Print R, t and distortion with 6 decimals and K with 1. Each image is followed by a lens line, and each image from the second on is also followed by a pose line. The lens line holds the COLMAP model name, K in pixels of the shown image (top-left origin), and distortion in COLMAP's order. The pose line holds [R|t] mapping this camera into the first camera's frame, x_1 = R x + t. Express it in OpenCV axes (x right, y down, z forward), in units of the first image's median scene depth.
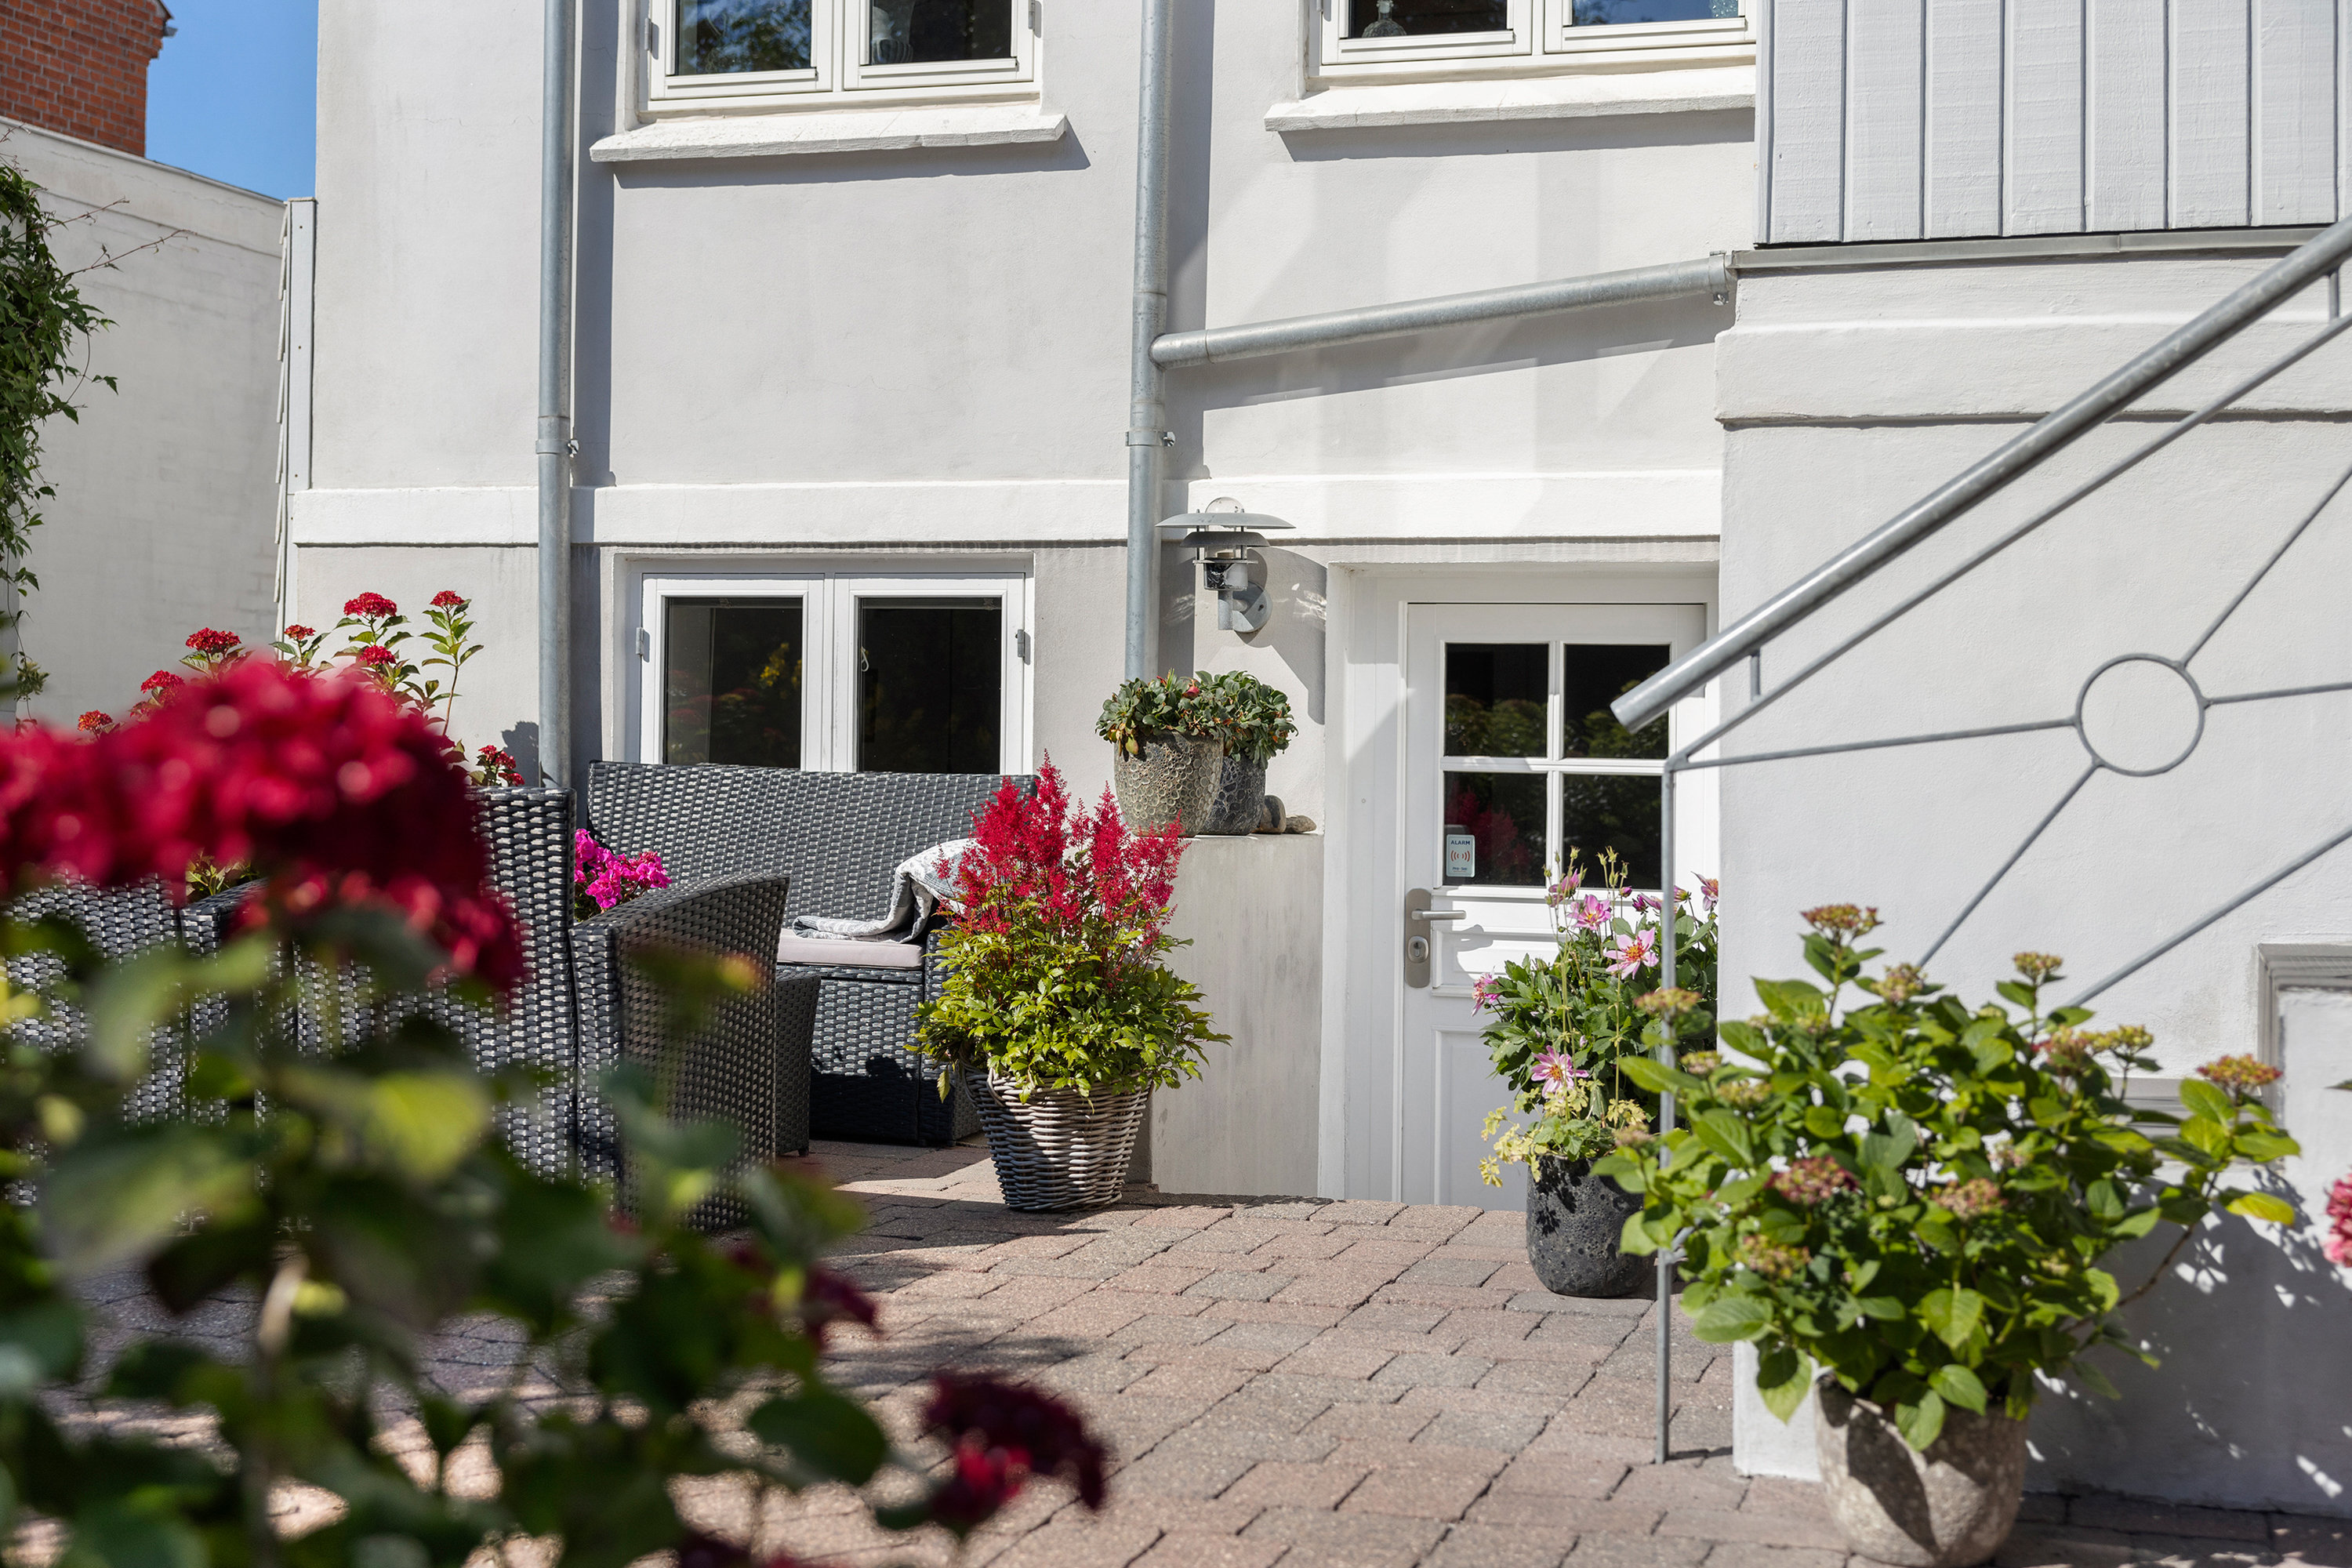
lens RADIAL K [[3135.3, 0, 1188.9], [0, 3135.3, 789.1], [0, 0, 1]] dist [0.021224, 0.000000]
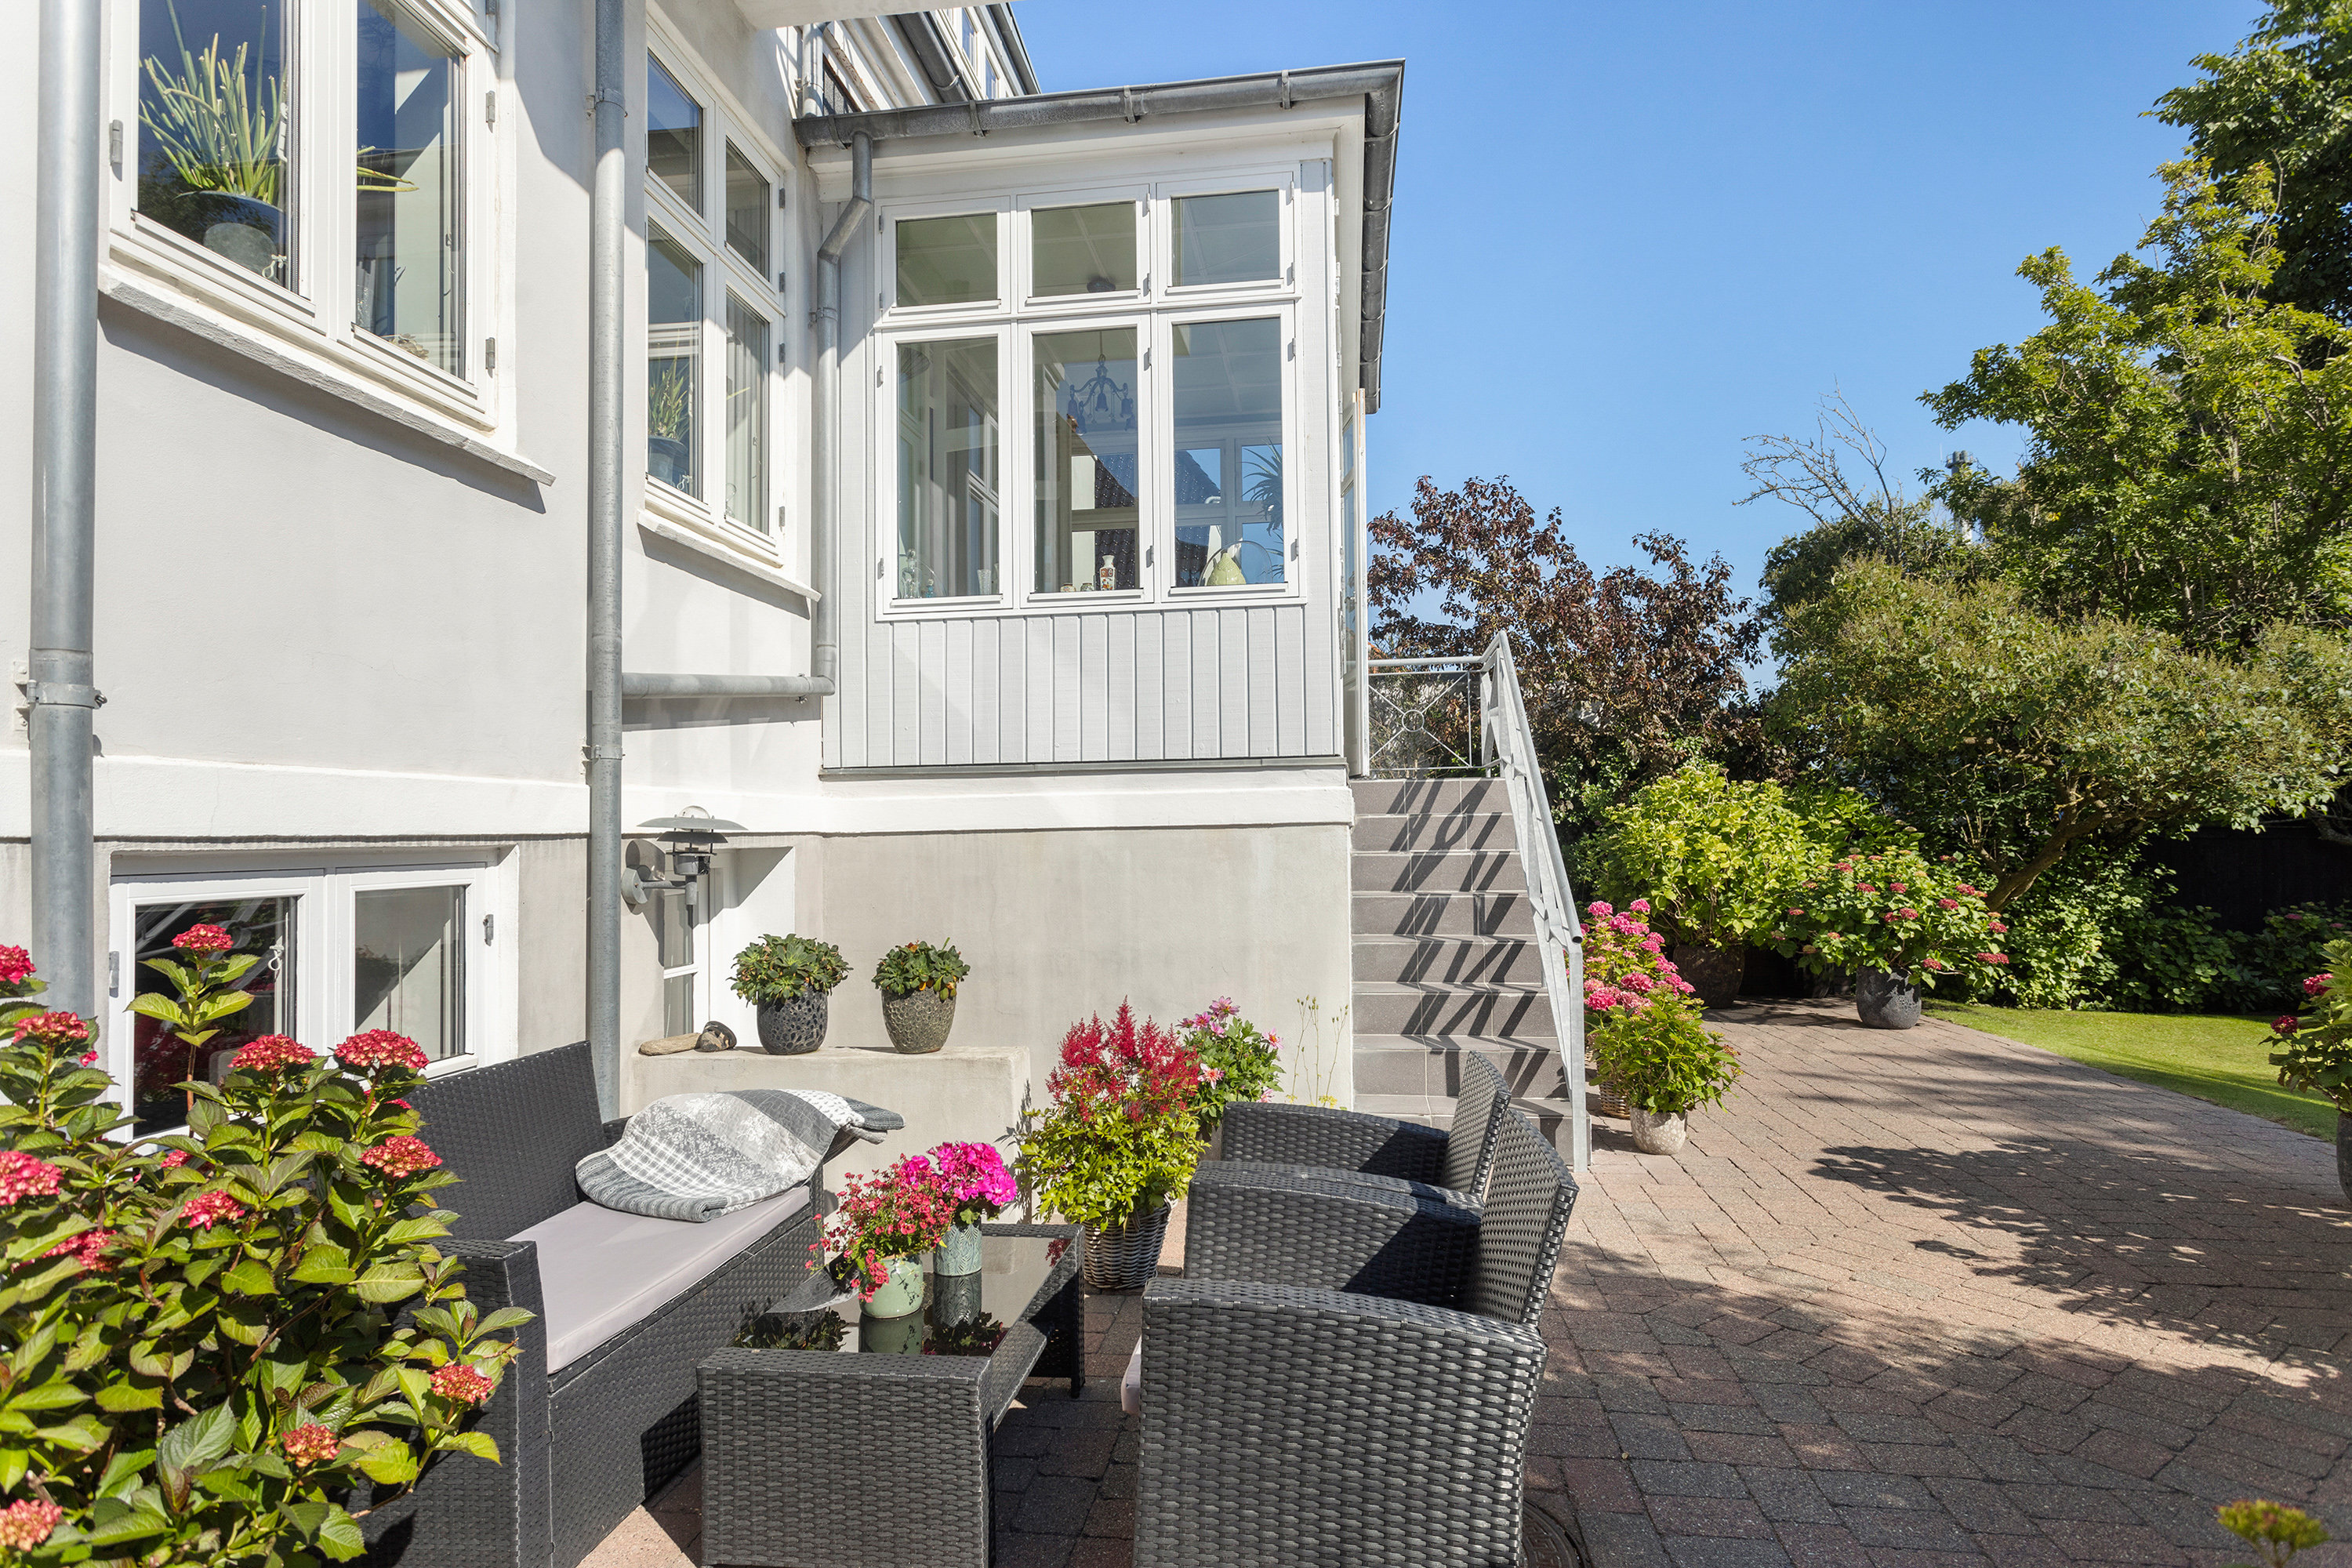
lens RADIAL K [[1321.0, 0, 1166.5], [0, 1321.0, 791.7], [0, 0, 1]] dist [0.024350, 0.000676]
pose [[-0.209849, 0.009264, 0.977690, -0.574893], [0.012051, 0.999904, -0.006888, -0.090492], [-0.977660, 0.010337, -0.209940, 0.897559]]
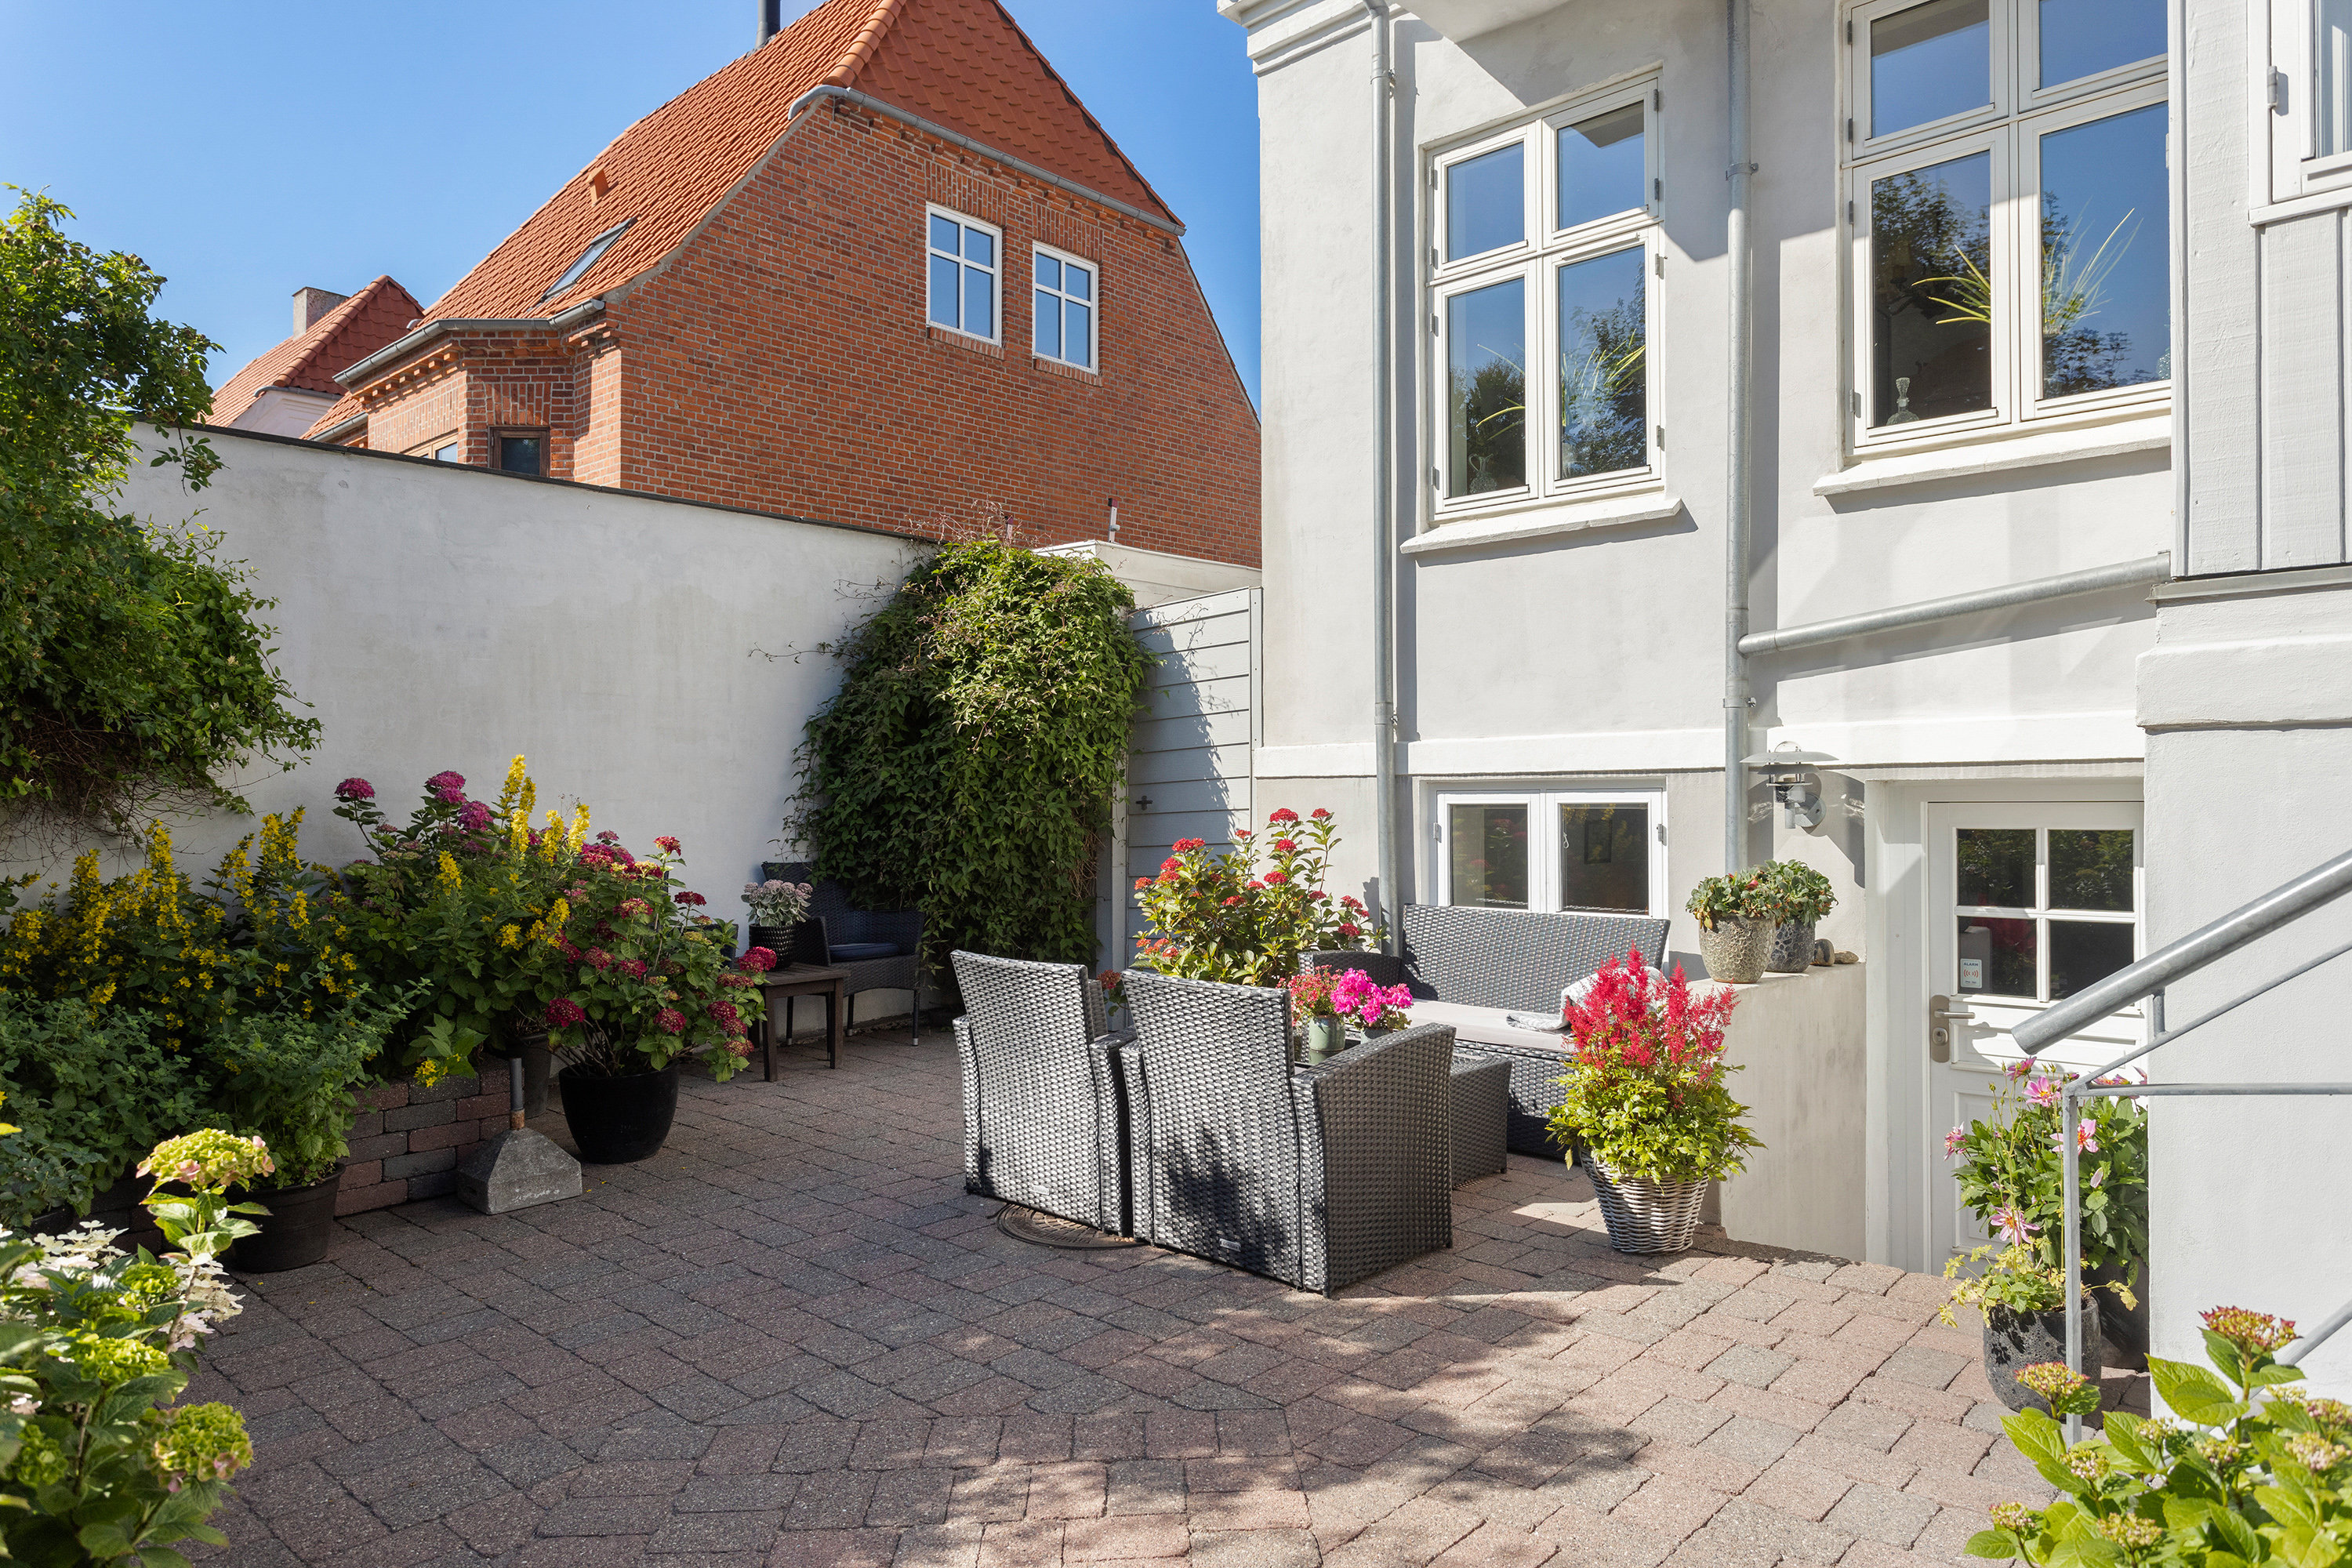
lens RADIAL K [[1519.1, 0, 1185.0], [0, 1519.1, 830.7], [0, 0, 1]] dist [-0.007709, 0.008862]
pose [[0.908816, -0.019613, -0.416736, 0.050185], [0.022882, 0.999734, 0.002851, -0.057046], [0.416569, -0.012127, 0.909023, 0.205212]]
